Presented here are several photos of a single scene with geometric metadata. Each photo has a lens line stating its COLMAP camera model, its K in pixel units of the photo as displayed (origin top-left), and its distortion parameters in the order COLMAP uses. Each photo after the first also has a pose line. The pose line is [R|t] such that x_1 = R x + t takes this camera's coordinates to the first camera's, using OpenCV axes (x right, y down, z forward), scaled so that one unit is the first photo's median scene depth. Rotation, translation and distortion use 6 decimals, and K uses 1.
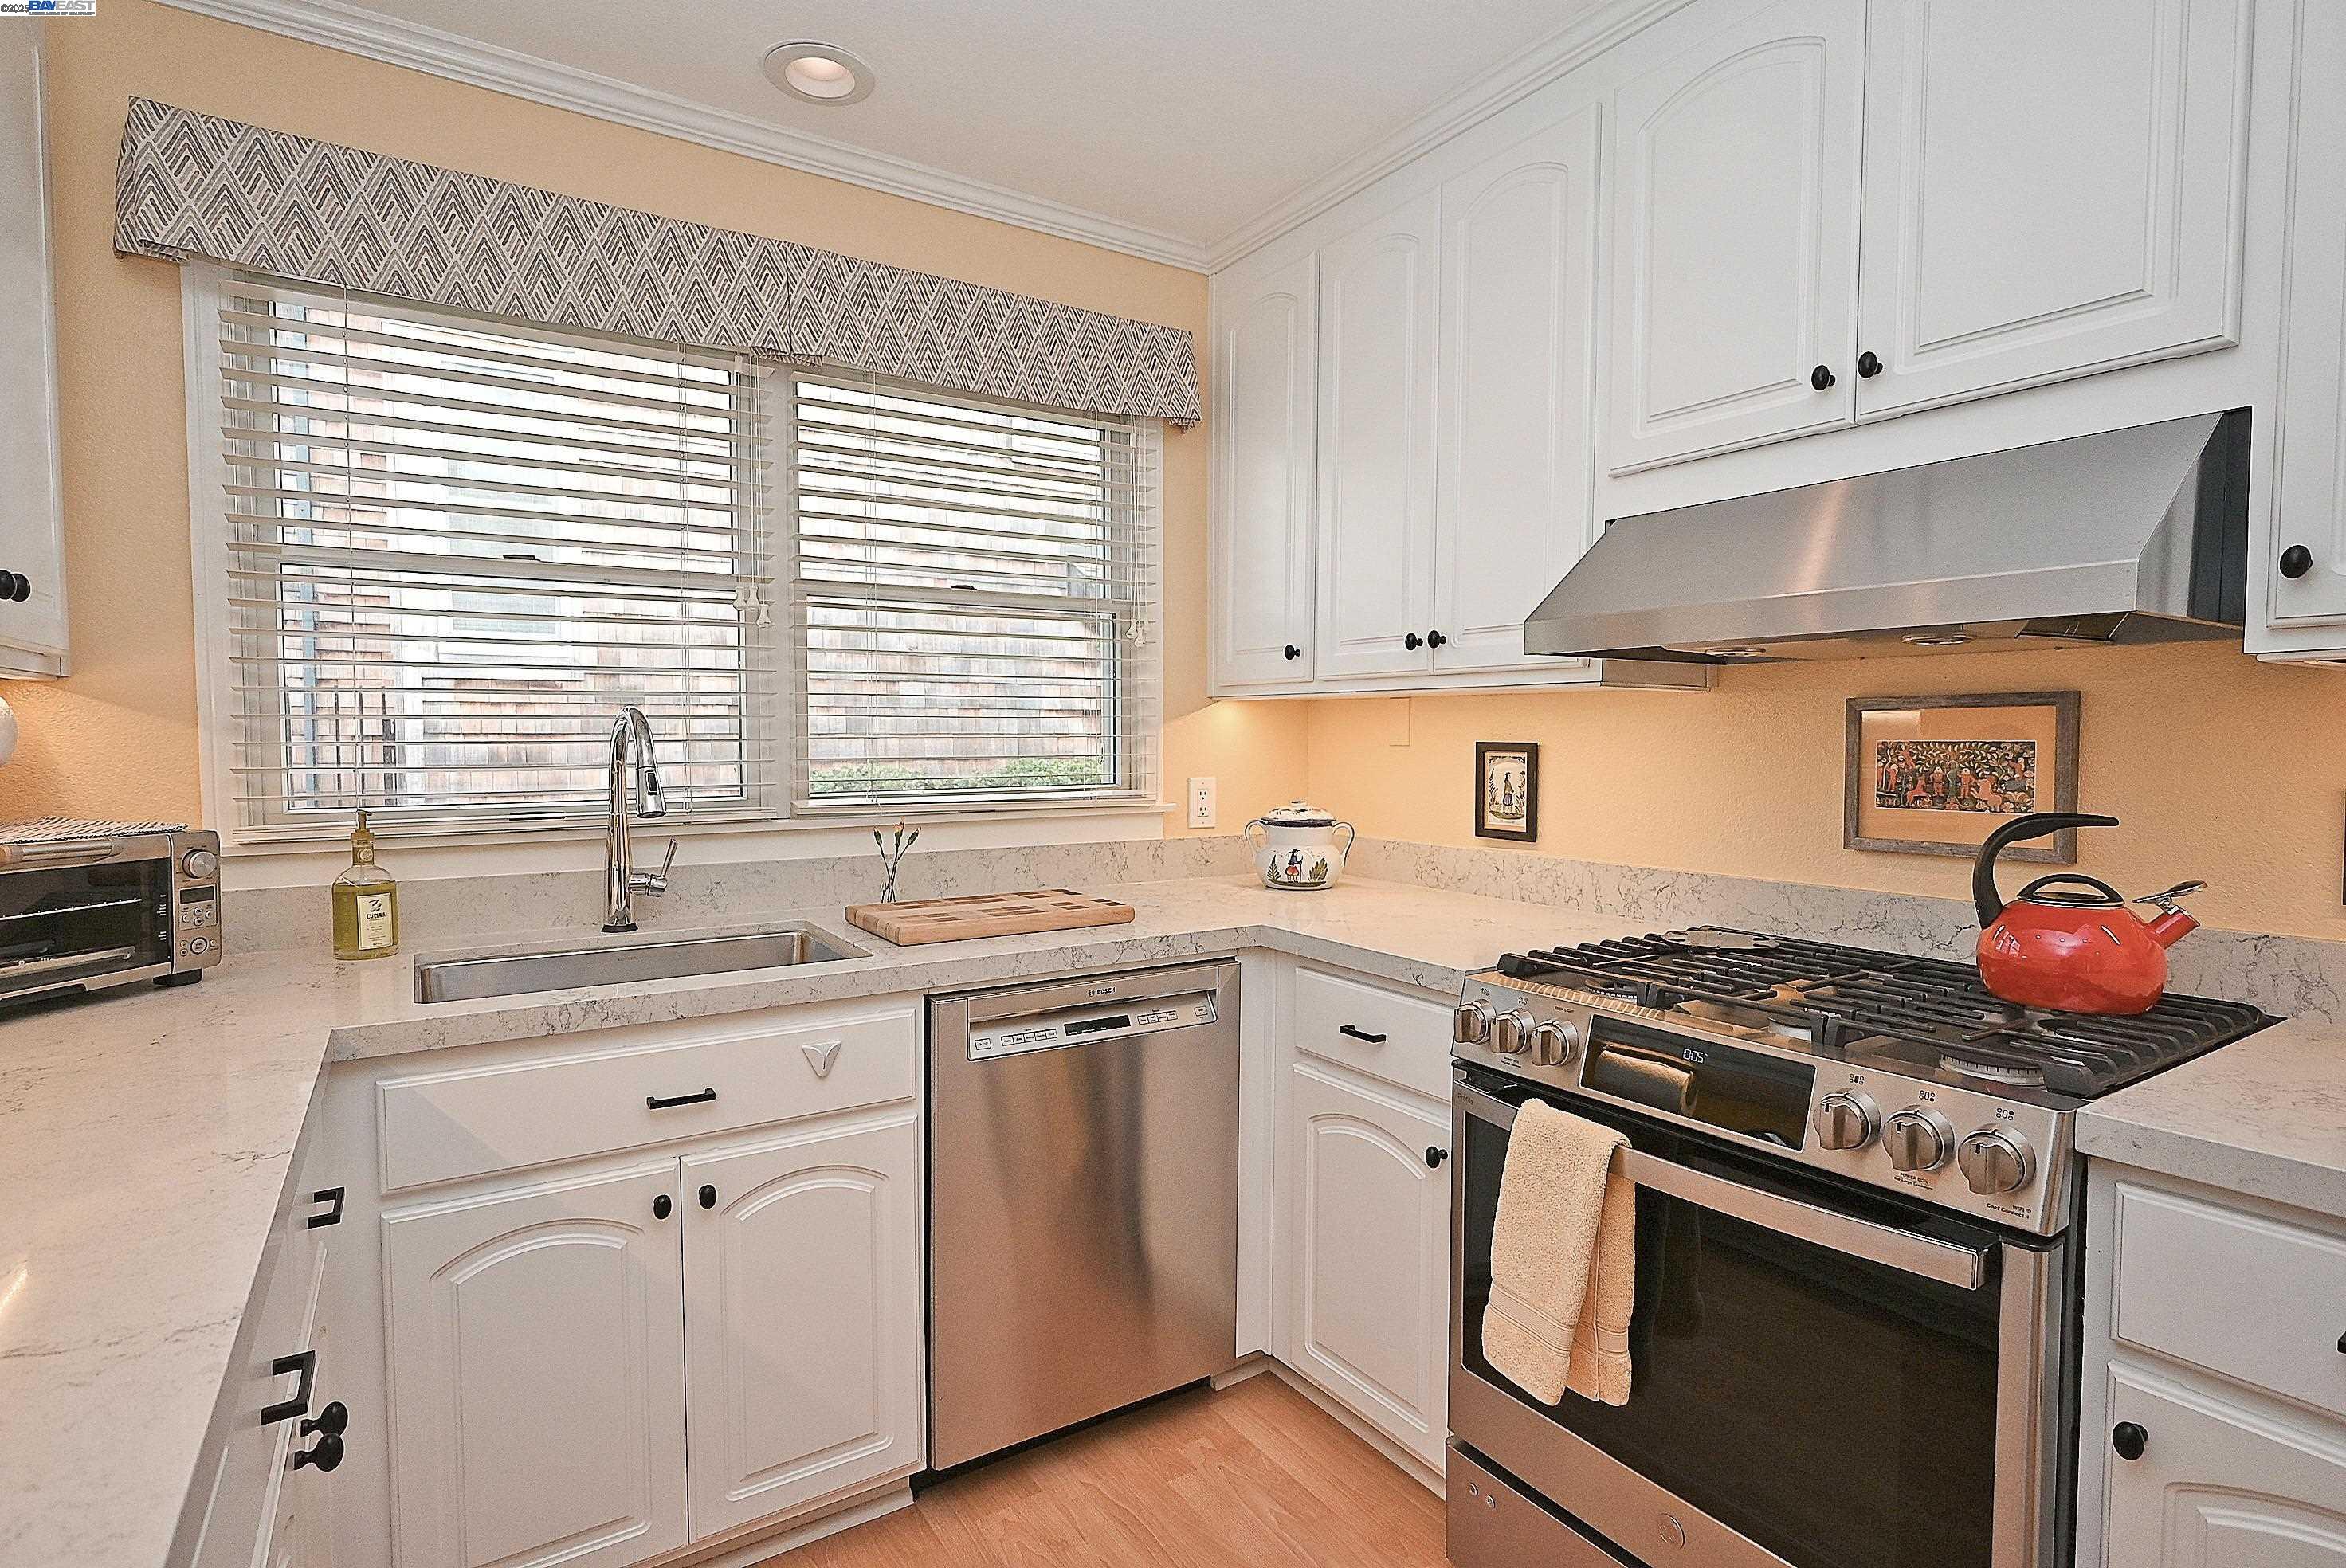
lens RADIAL K [[1166.2, 0, 1177.4], [0, 1166.2, 786.6], [0, 0, 1]] dist [-0.004220, -0.000649]
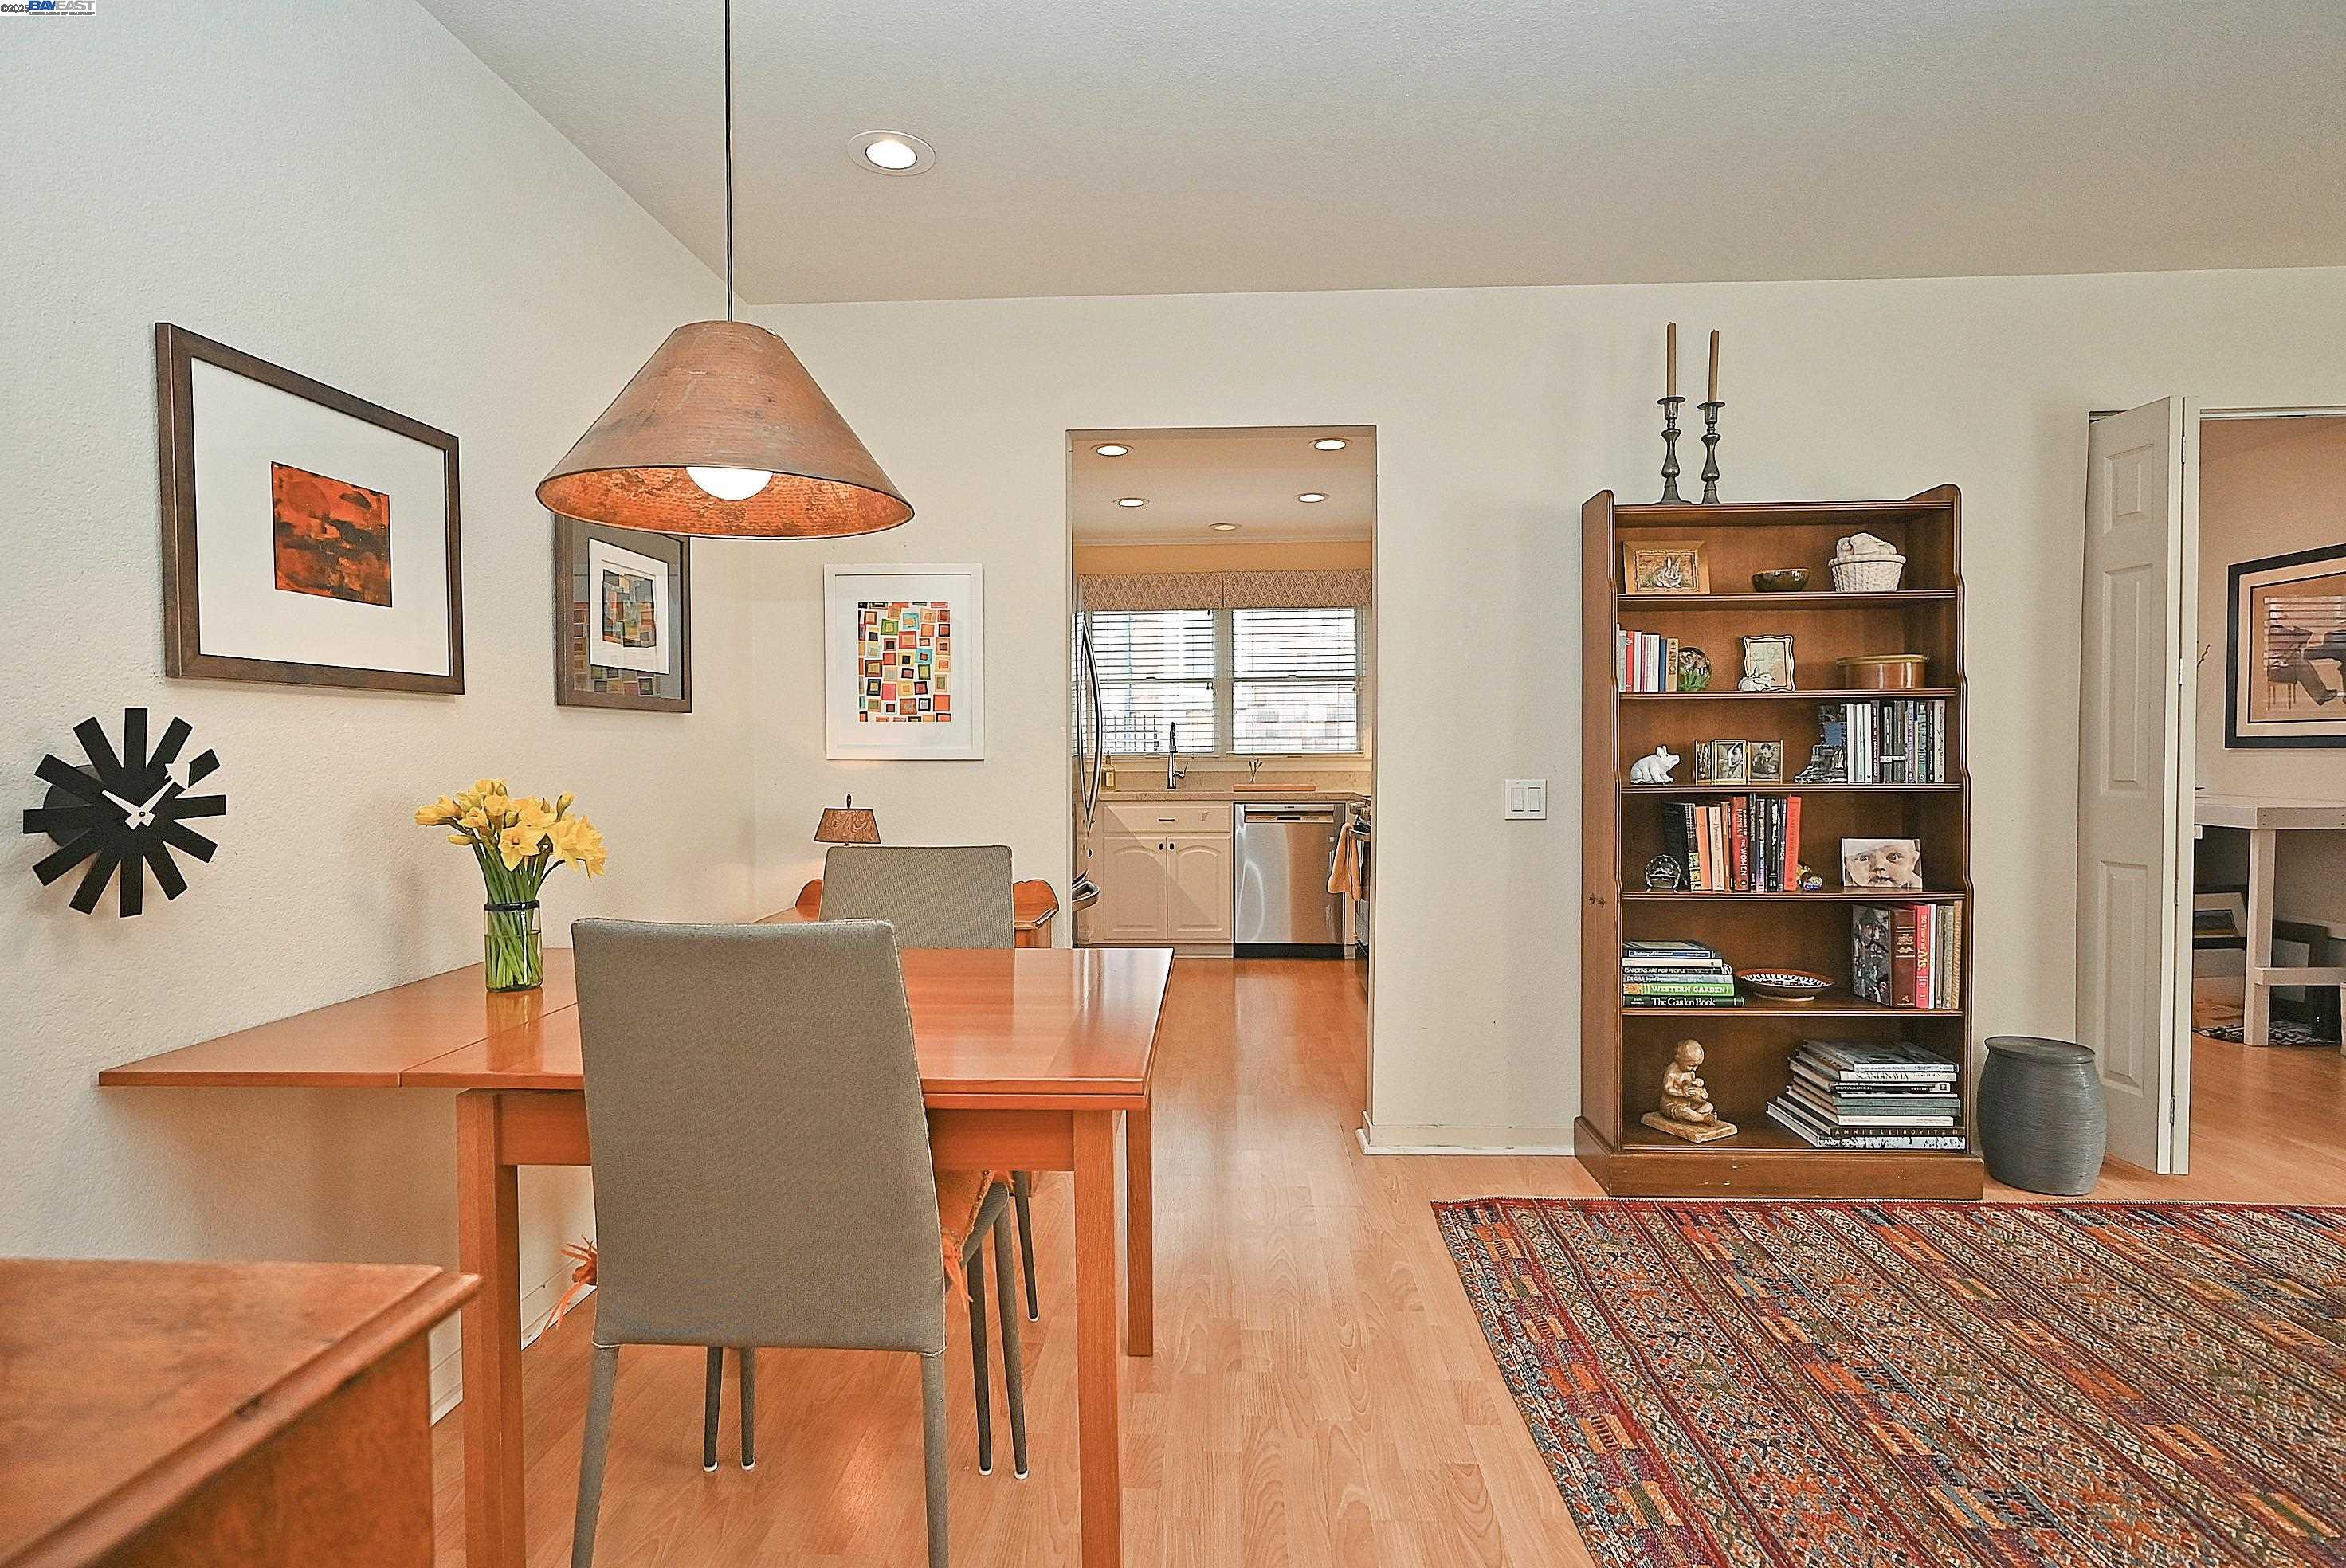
lens RADIAL K [[1186.7, 0, 1173.0], [0, 1186.7, 784.0], [0, 0, 1]] dist [0.002219, 0.000017]
pose [[0.805046, 0.015797, -0.593002, 1.524133], [-0.024718, 0.999670, -0.006927, 0.132203], [0.592697, 0.020235, 0.805171, -1.720442]]
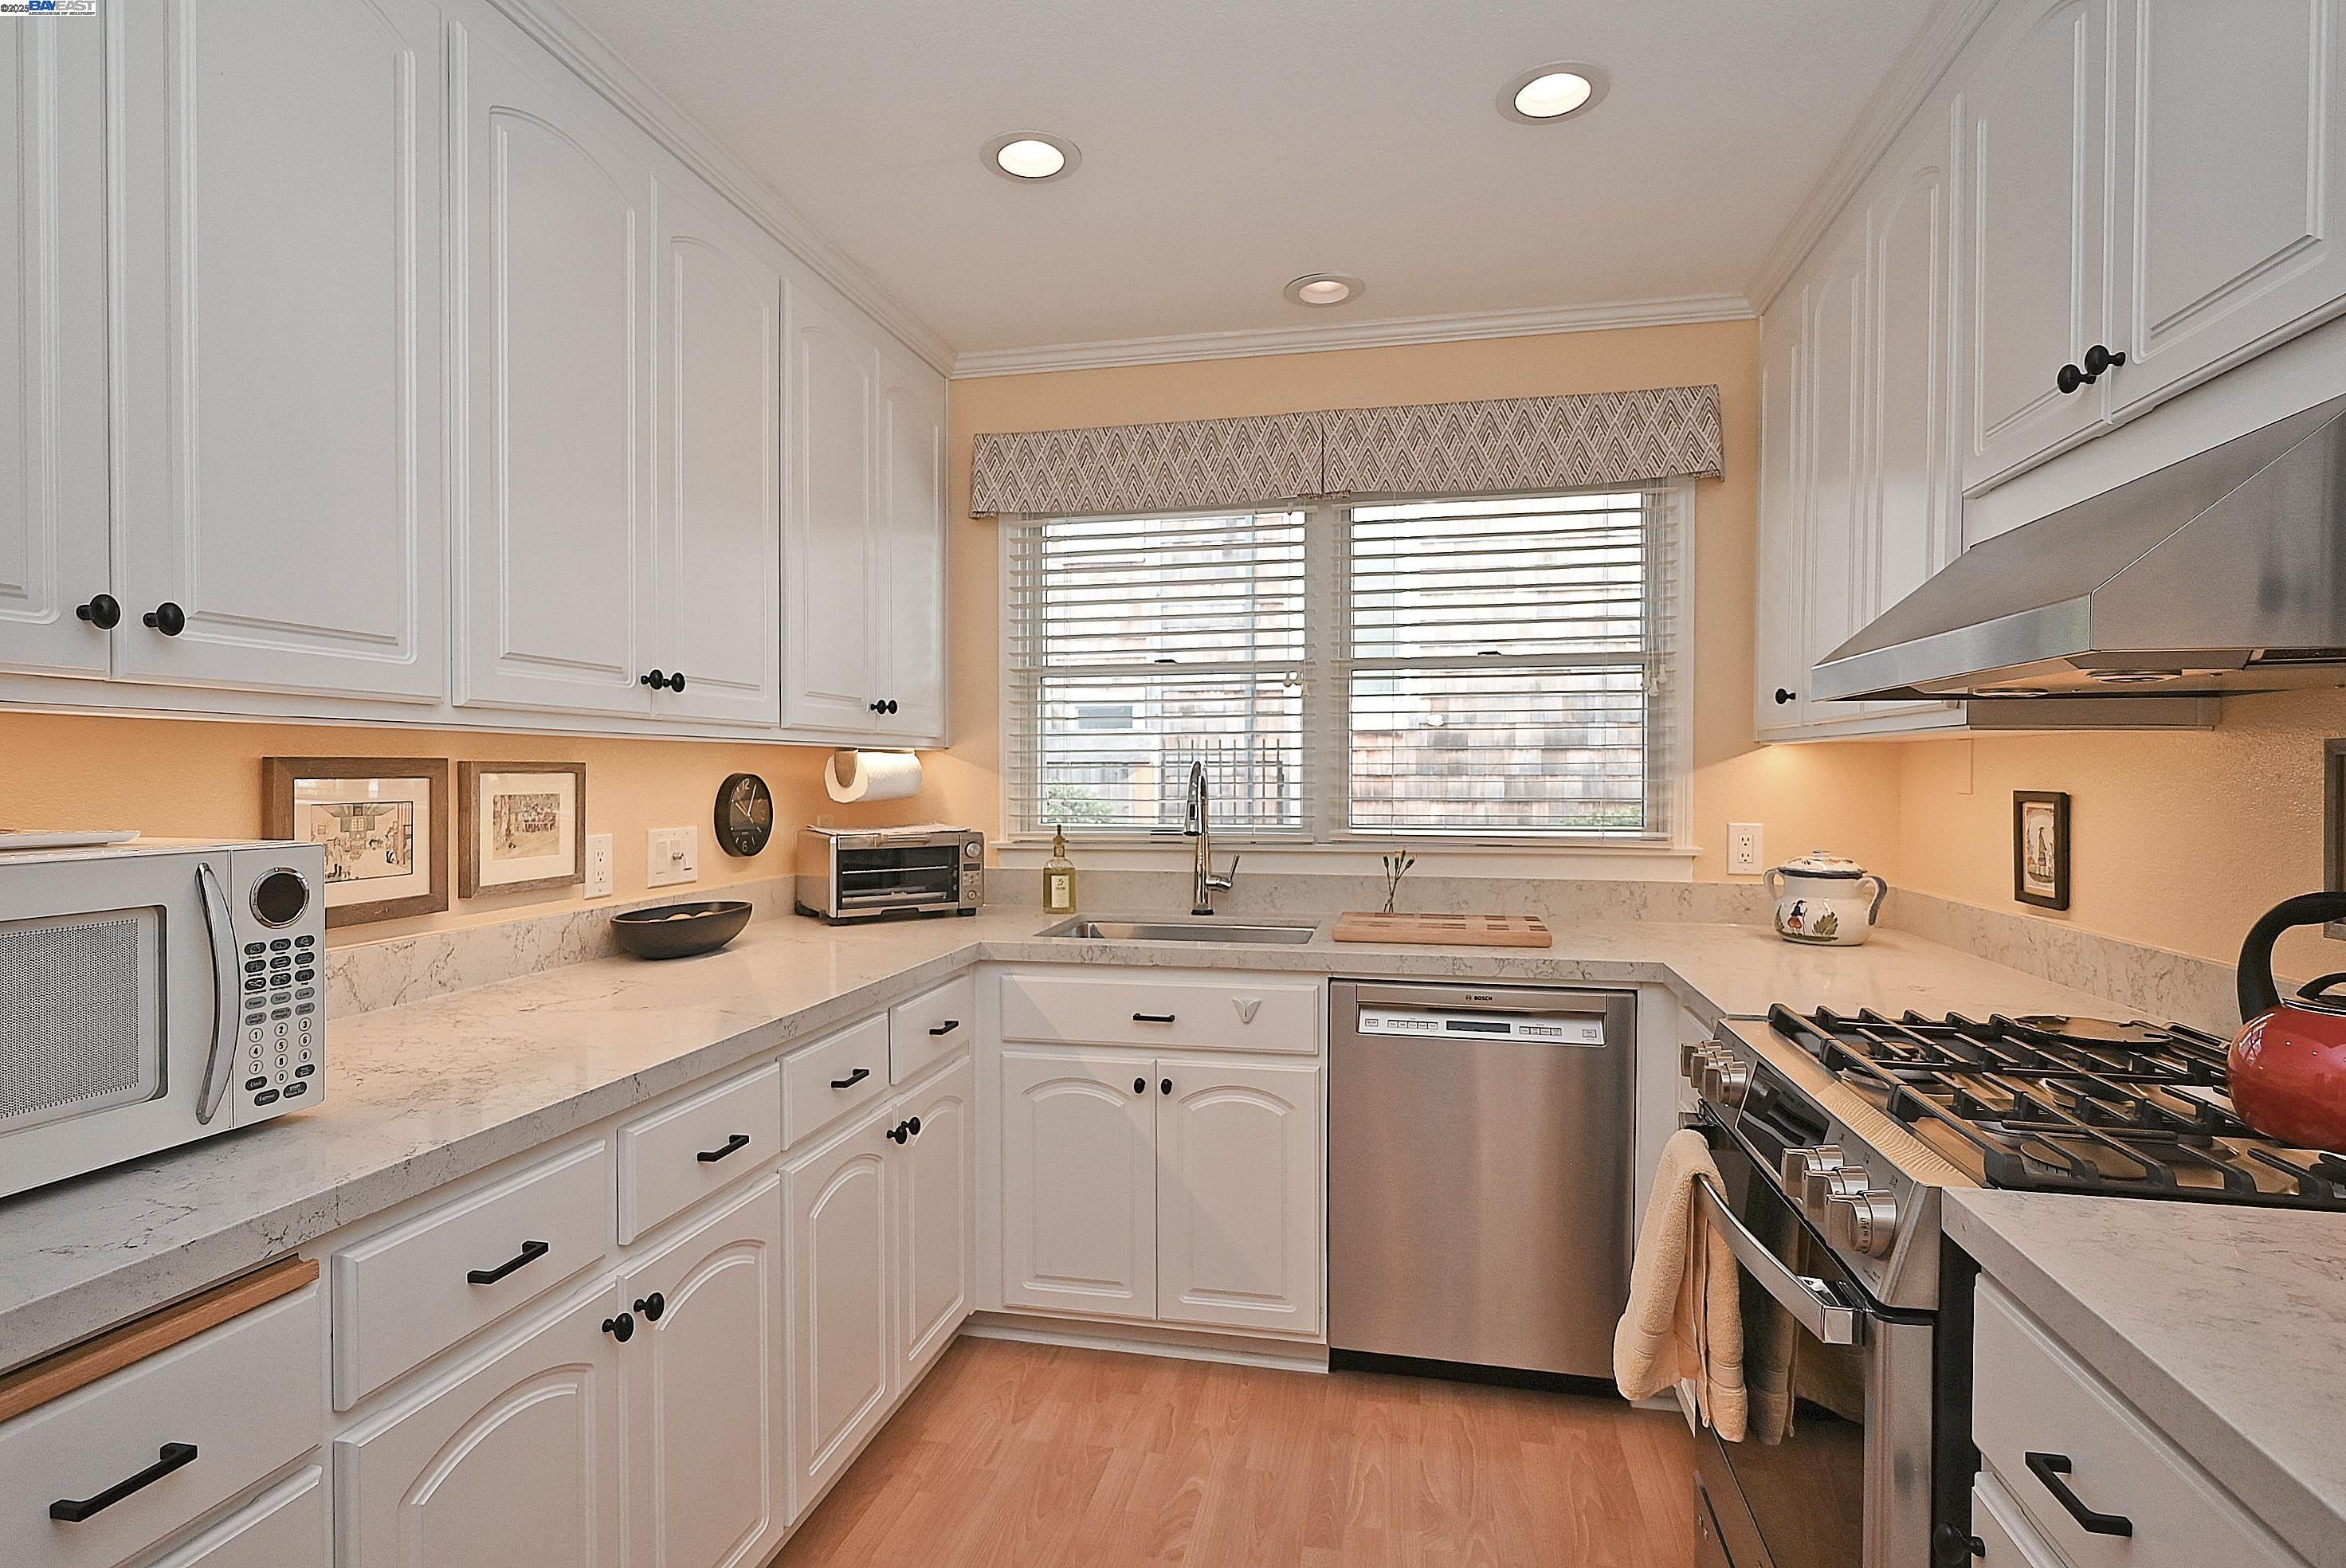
lens RADIAL K [[1186.7, 0, 1173.0], [0, 1186.7, 784.0], [0, 0, 1]] dist [0.002219, 0.000017]
pose [[0.705350, 0.007215, -0.708822, 0.535087], [-0.032713, 0.999214, -0.022383, -0.004037], [0.708104, 0.038975, 0.705032, -0.072475]]
